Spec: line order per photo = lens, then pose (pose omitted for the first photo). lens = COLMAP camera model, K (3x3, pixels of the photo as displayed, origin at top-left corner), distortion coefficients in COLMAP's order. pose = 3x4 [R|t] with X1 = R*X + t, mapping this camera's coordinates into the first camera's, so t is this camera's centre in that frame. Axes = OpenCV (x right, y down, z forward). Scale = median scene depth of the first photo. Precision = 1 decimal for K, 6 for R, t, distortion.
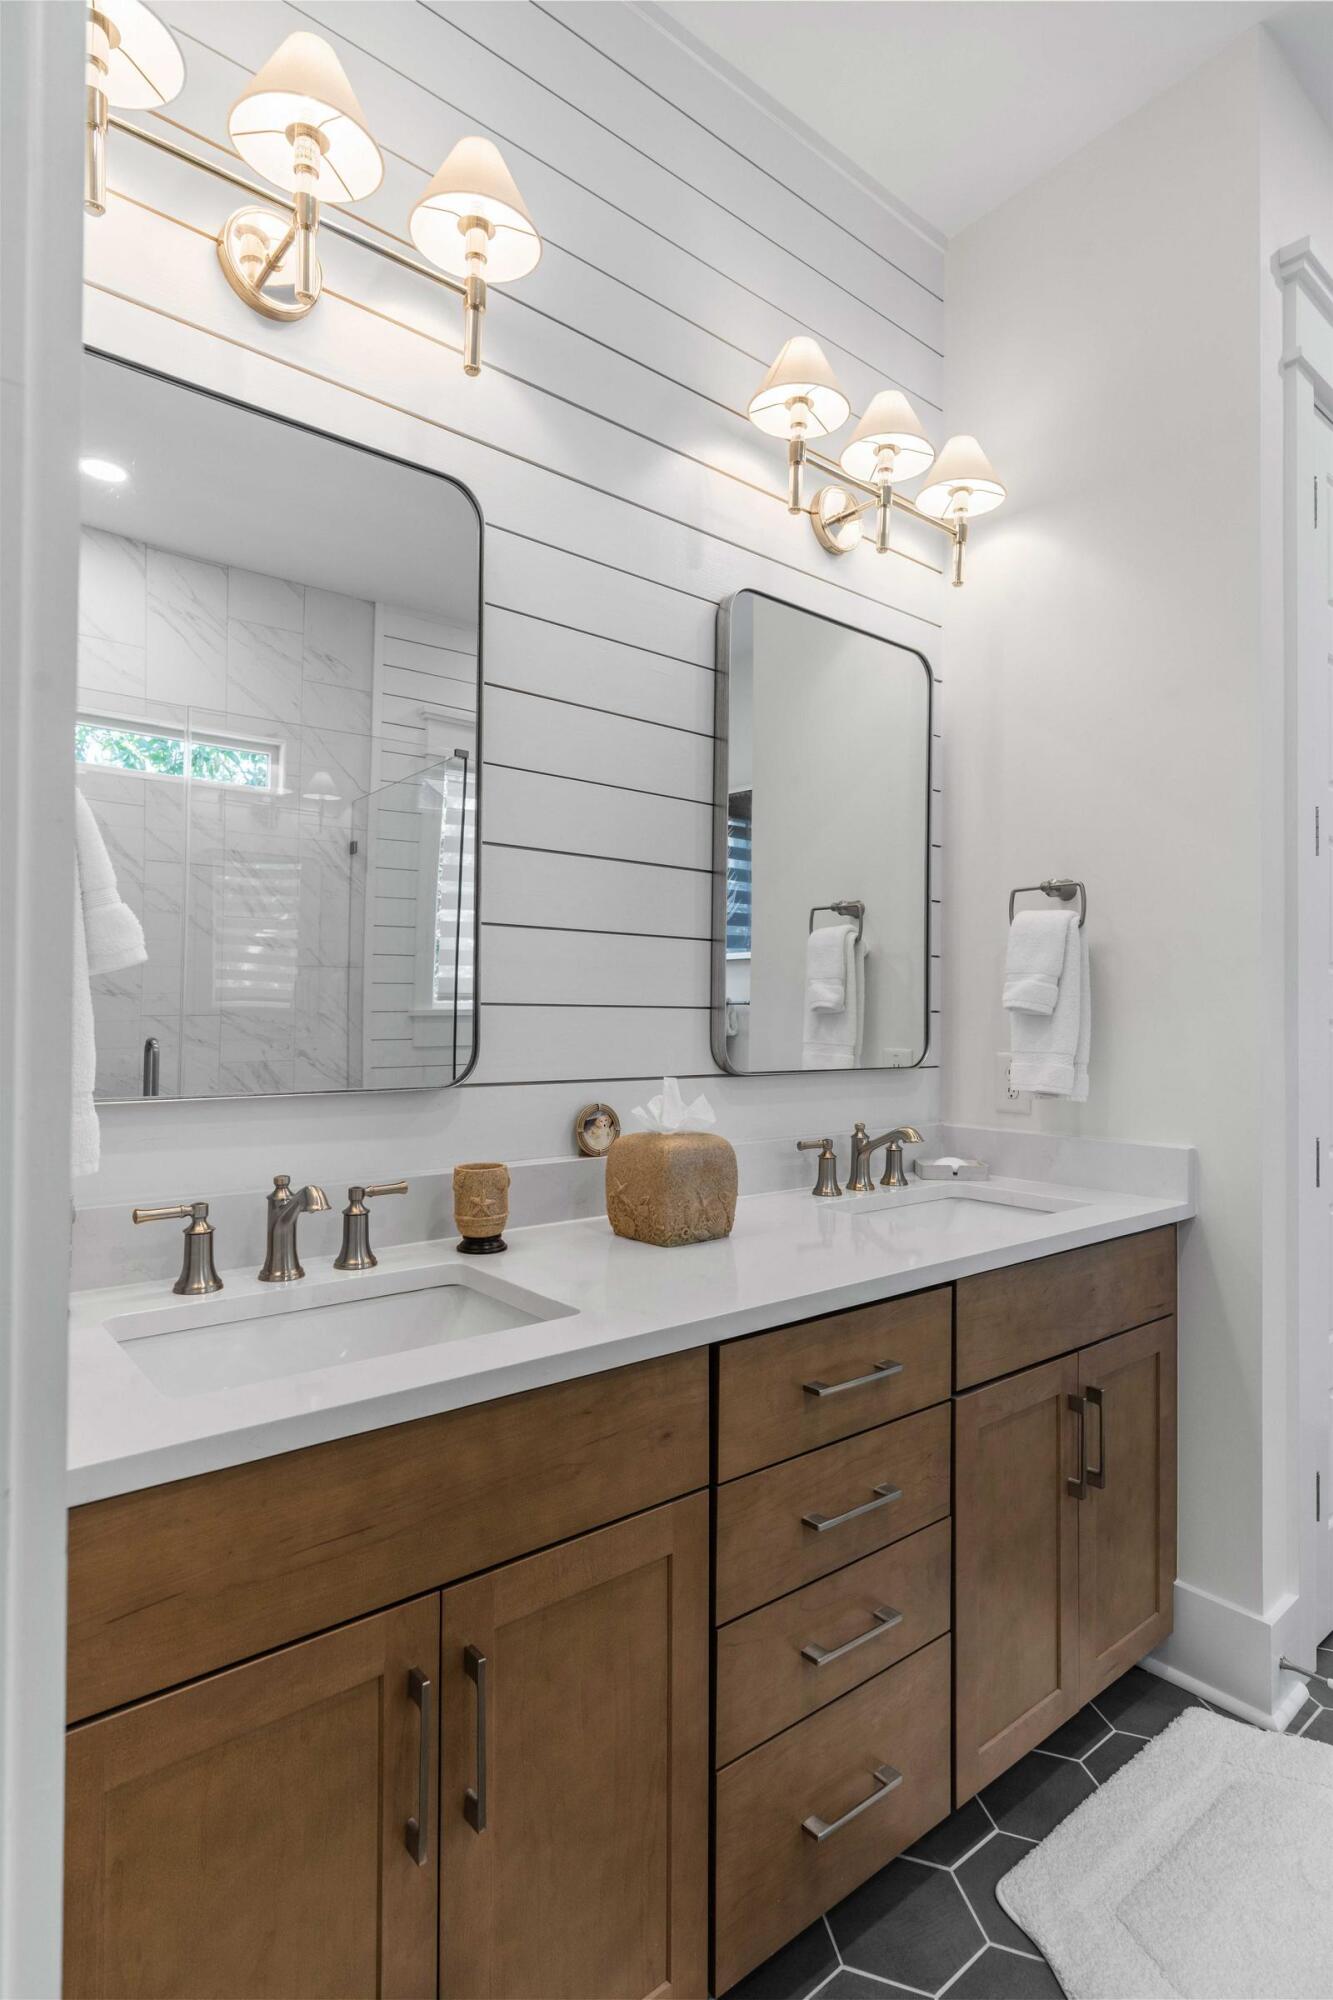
lens RADIAL K [[1047.9, 0, 666.5], [0, 1047.9, 1000.0], [0, 0, 1]] dist [-0.002228, 0.001421]
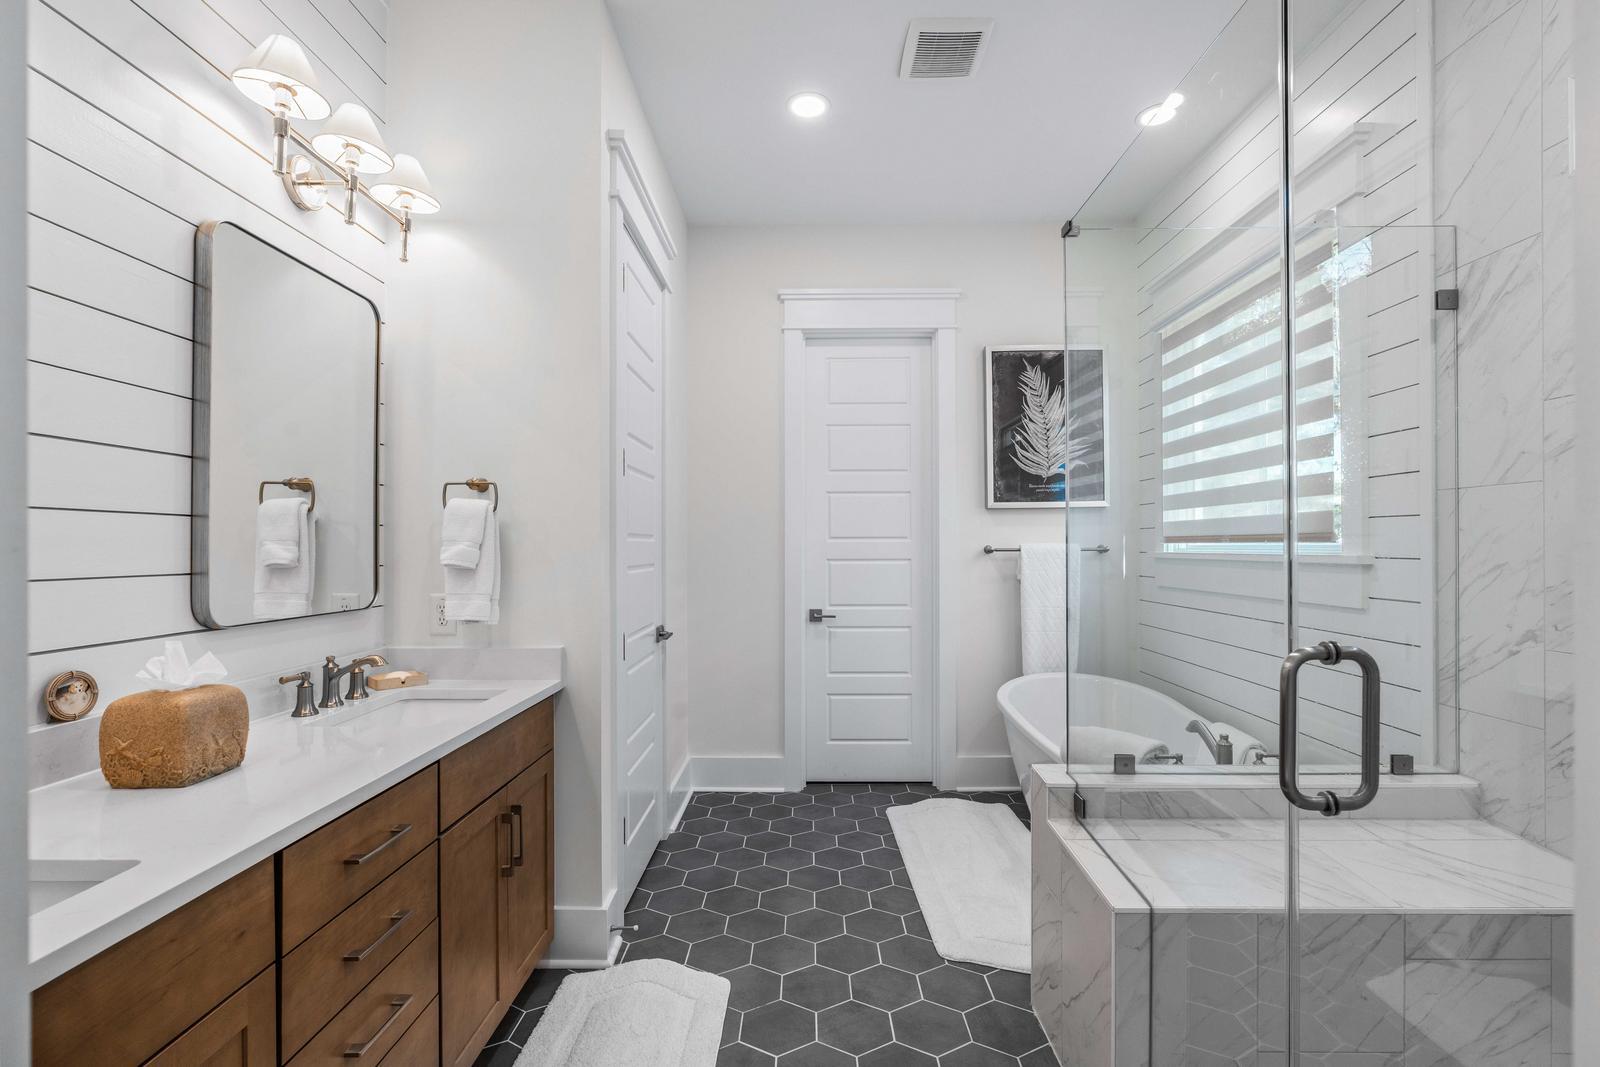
lens RADIAL K [[727.0, 0, 816.8], [0, 727.0, 537.9], [0, 0, 1]] dist [0.000409, 0.000738]
pose [[0.631683, 0.002805, 0.775221, -0.143698], [-0.010538, 0.999932, 0.004970, -0.043386], [-0.775155, -0.011309, 0.631670, -0.050264]]
